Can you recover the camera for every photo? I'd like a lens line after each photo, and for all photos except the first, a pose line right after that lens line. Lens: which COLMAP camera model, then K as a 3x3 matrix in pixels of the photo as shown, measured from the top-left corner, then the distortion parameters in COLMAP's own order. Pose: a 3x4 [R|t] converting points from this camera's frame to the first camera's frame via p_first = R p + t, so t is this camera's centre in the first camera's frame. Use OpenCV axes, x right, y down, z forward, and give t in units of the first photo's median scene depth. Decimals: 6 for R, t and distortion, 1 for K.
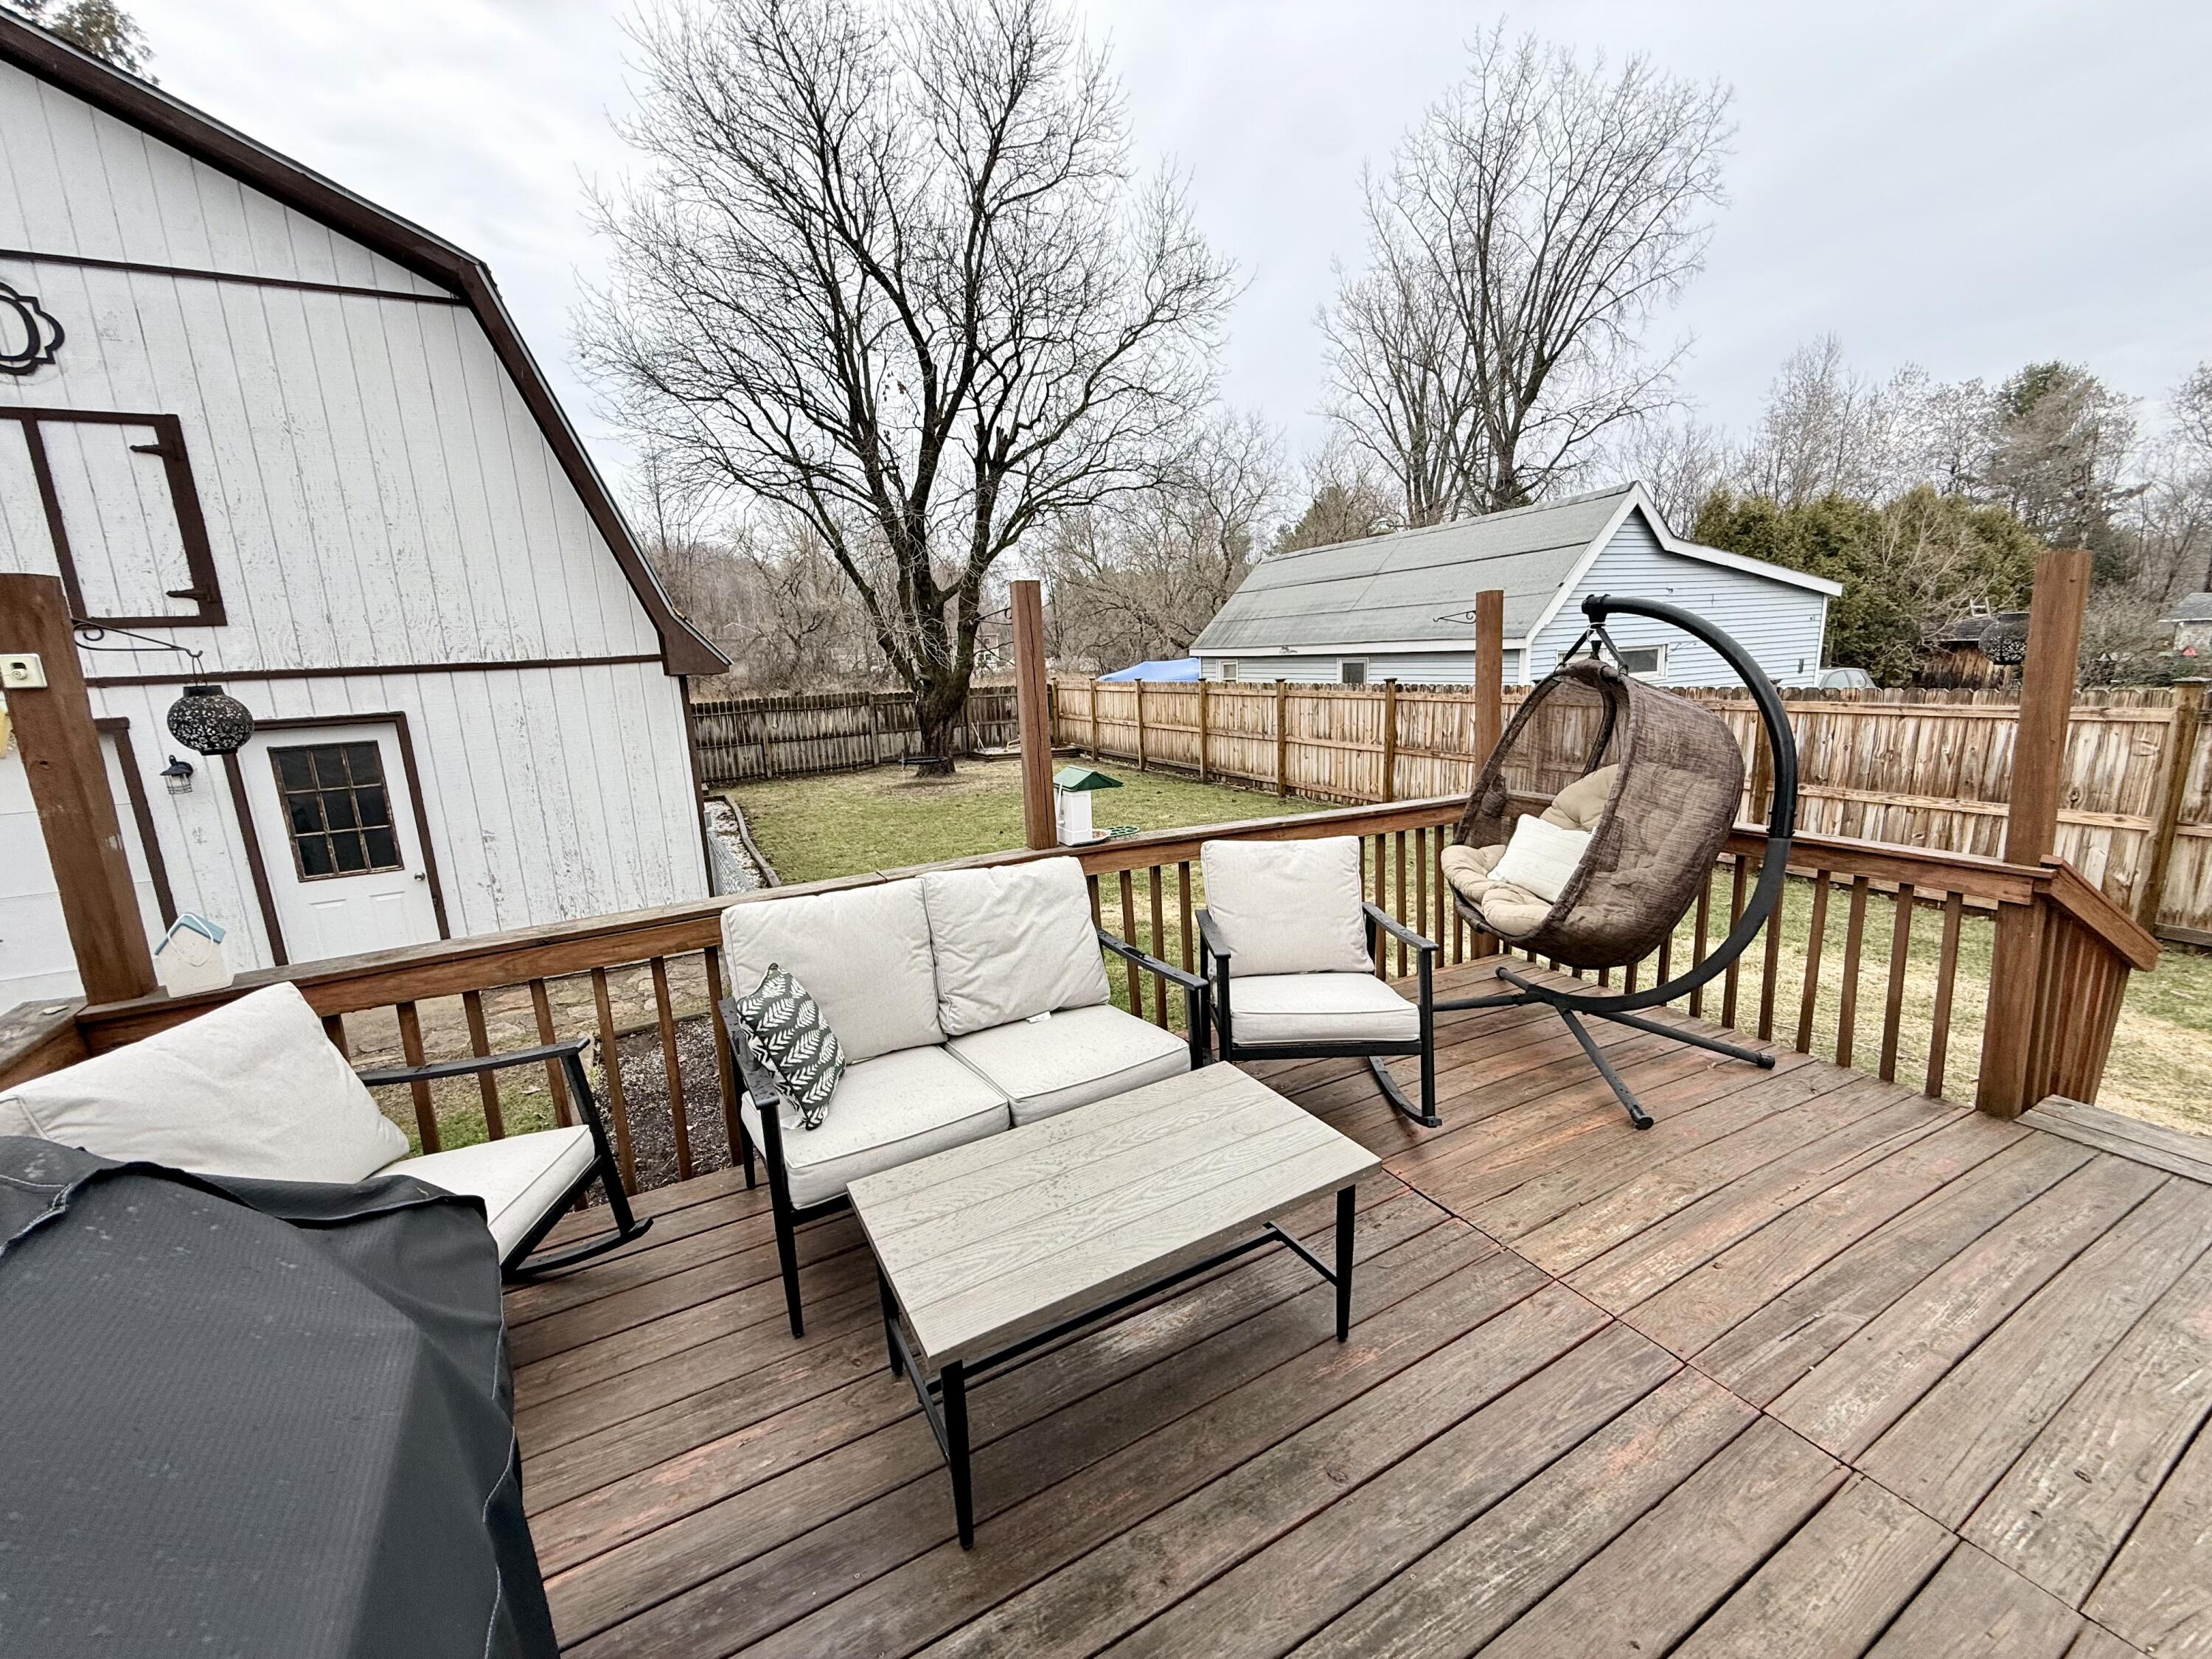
lens RADIAL K [[877.0, 0, 1103.4], [0, 877.0, 830.7], [0, 0, 1]] dist [0.002102, -0.000752]
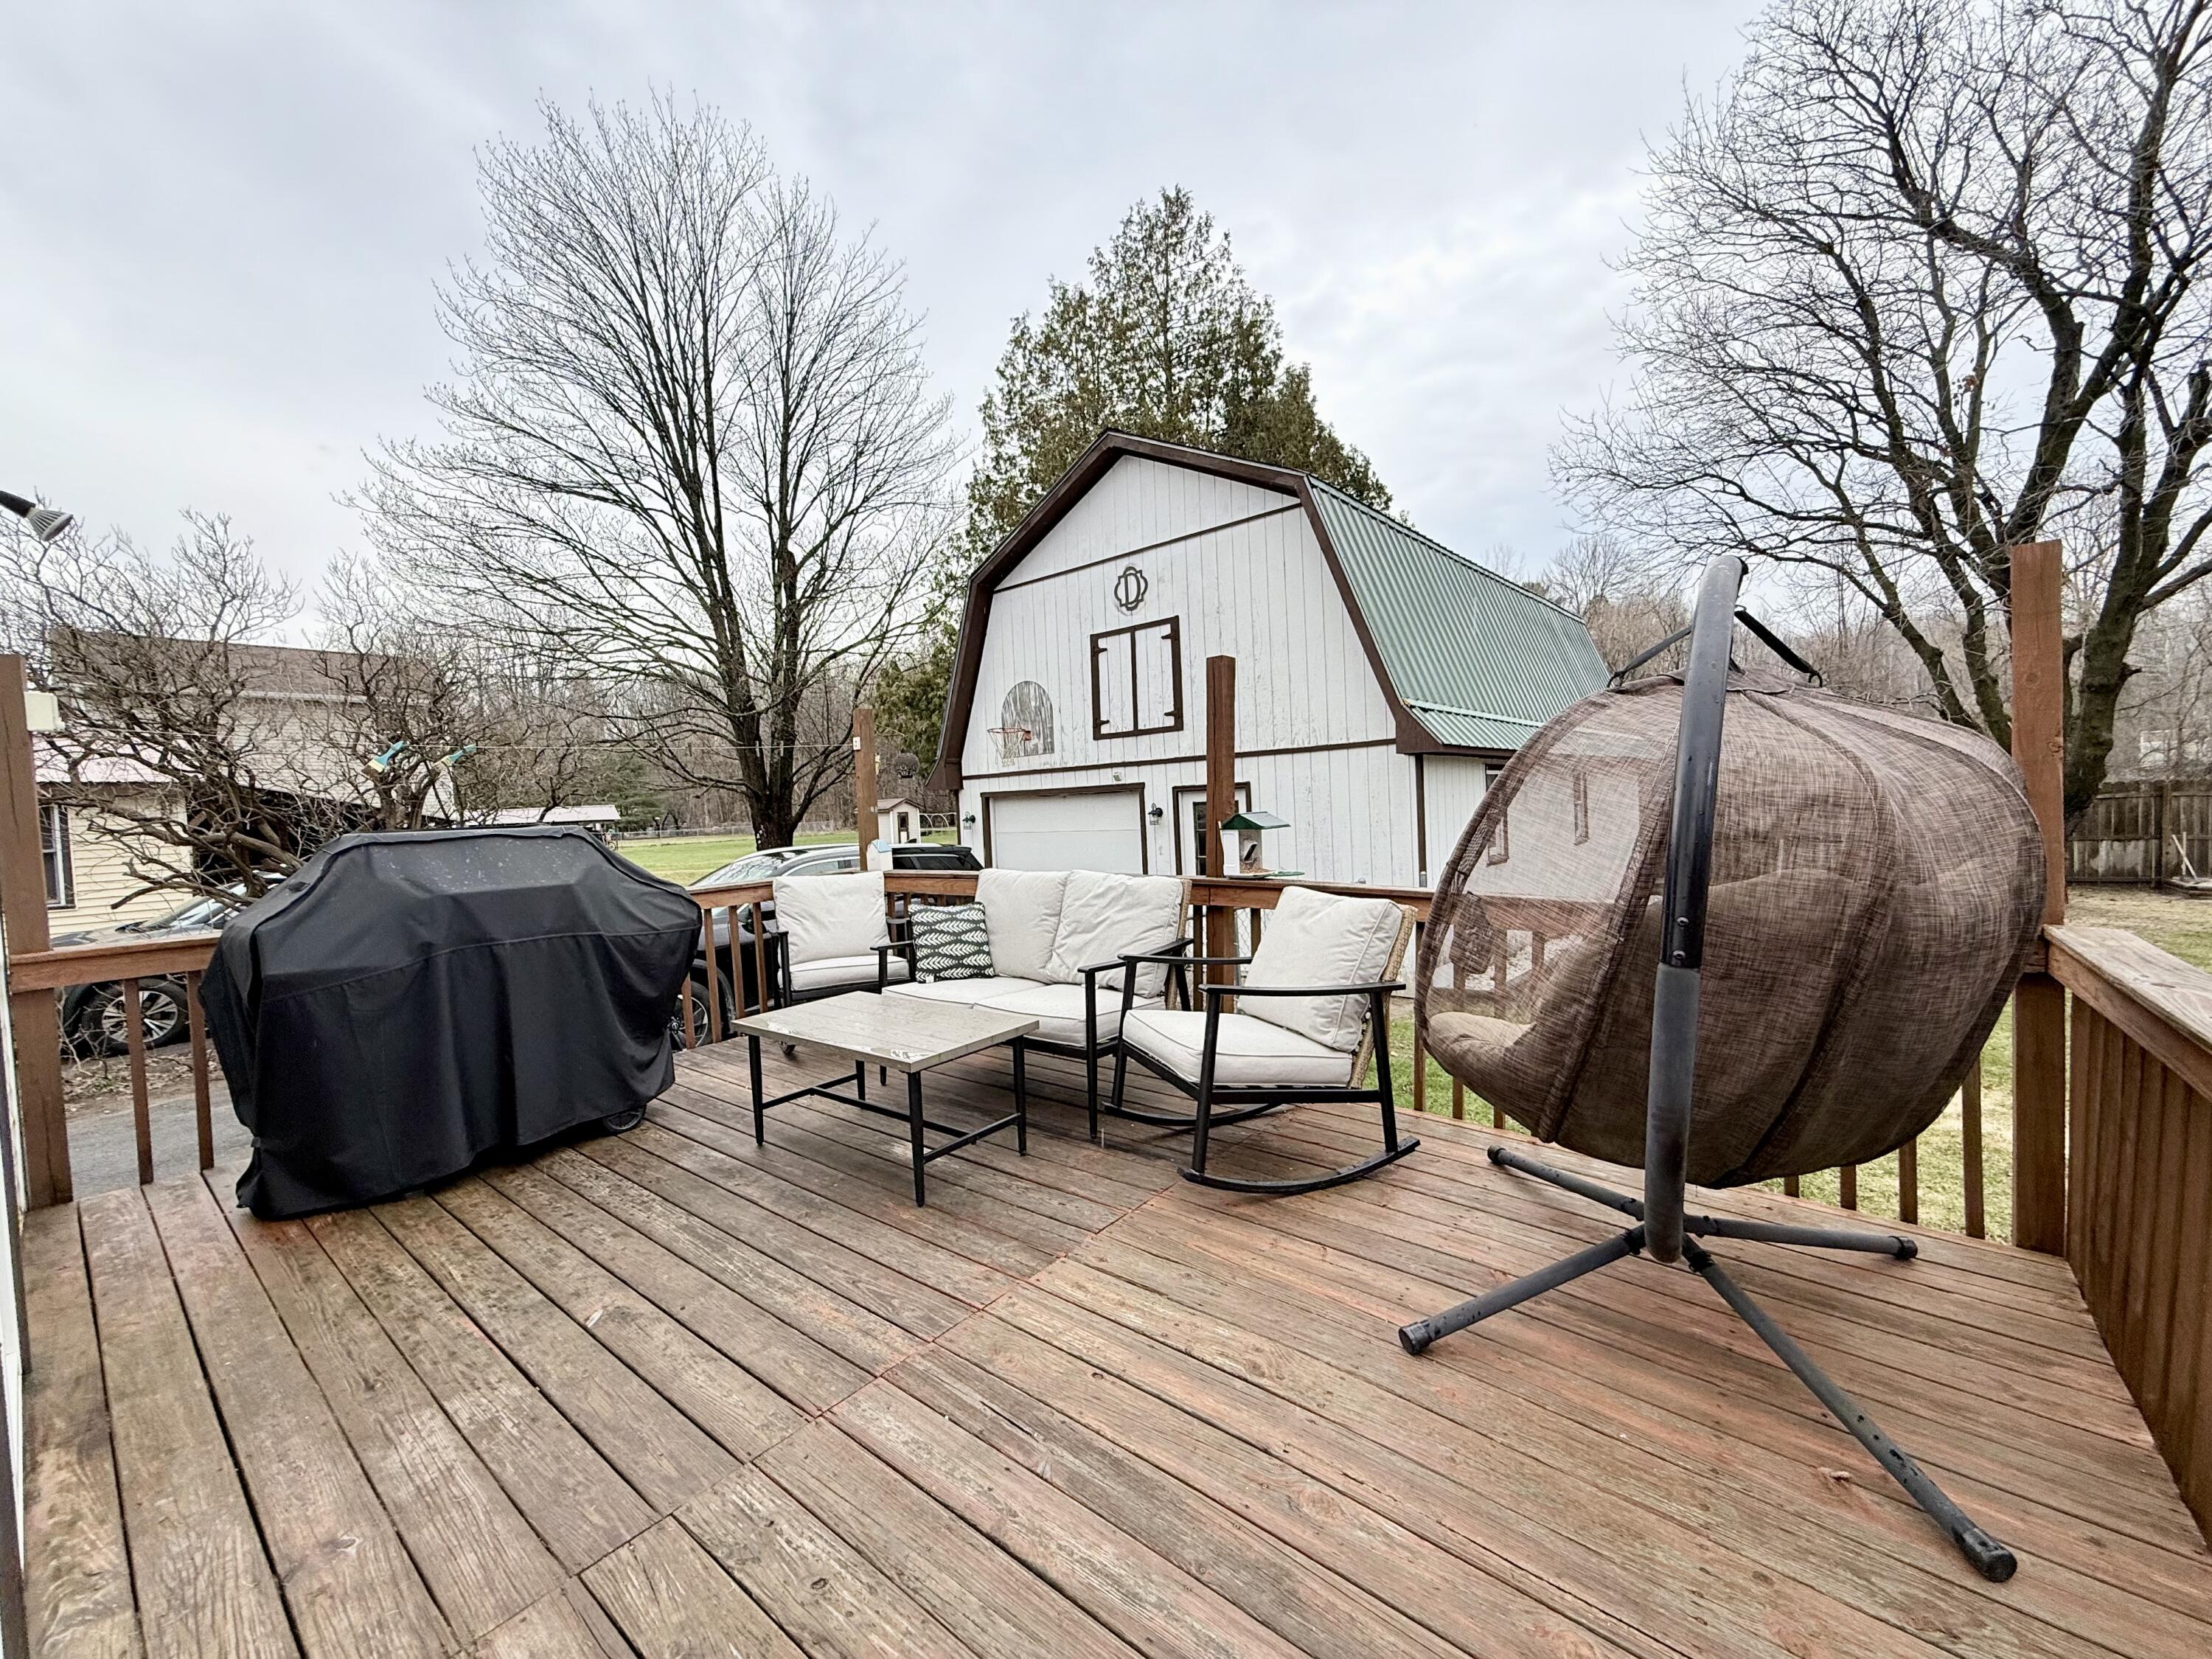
lens RADIAL K [[877.0, 0, 1103.4], [0, 877.0, 830.7], [0, 0, 1]] dist [0.002102, -0.000752]
pose [[0.384110, 0.057498, -0.921495, 0.493708], [-0.158187, 0.987400, -0.004328, -0.006680], [0.909635, 0.147431, 0.388366, 0.203544]]
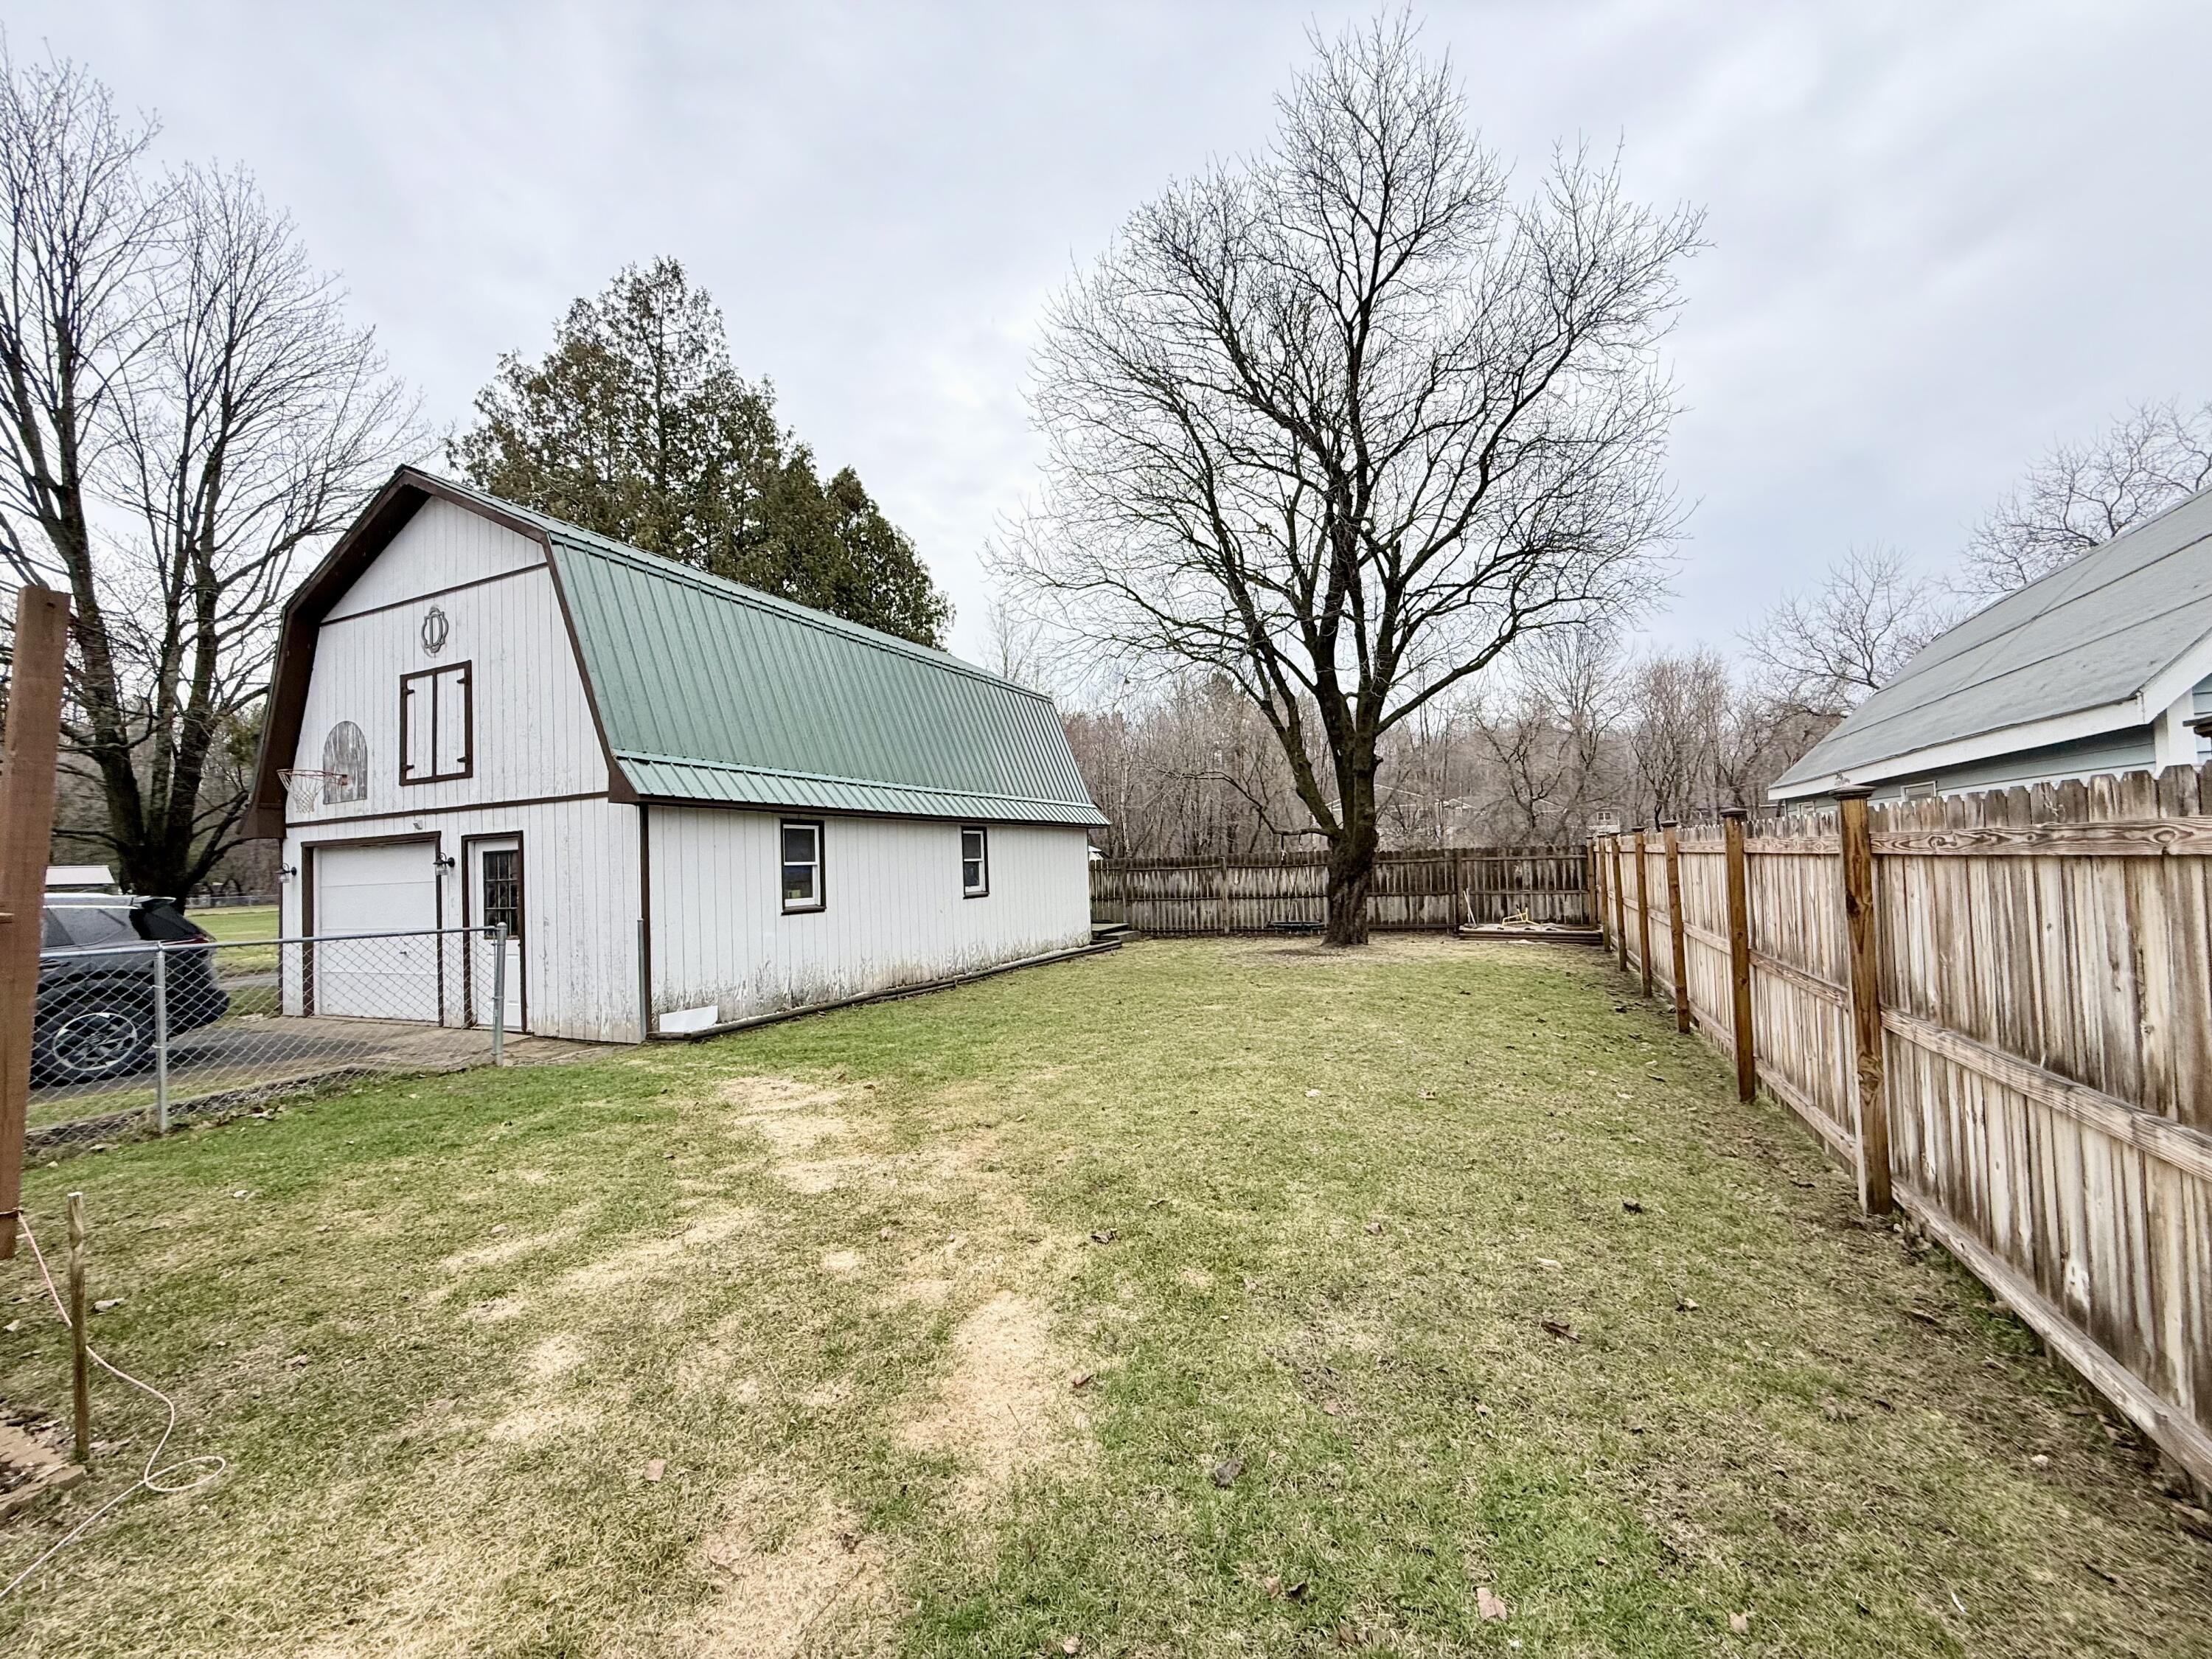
lens RADIAL K [[877.0, 0, 1103.4], [0, 877.0, 830.7], [0, 0, 1]] dist [0.002102, -0.000752]
pose [[0.627242, -0.005041, -0.778808, 0.961020], [-0.147950, 0.980999, -0.125506, -0.094982], [0.764642, 0.193947, 0.614578, 0.842266]]
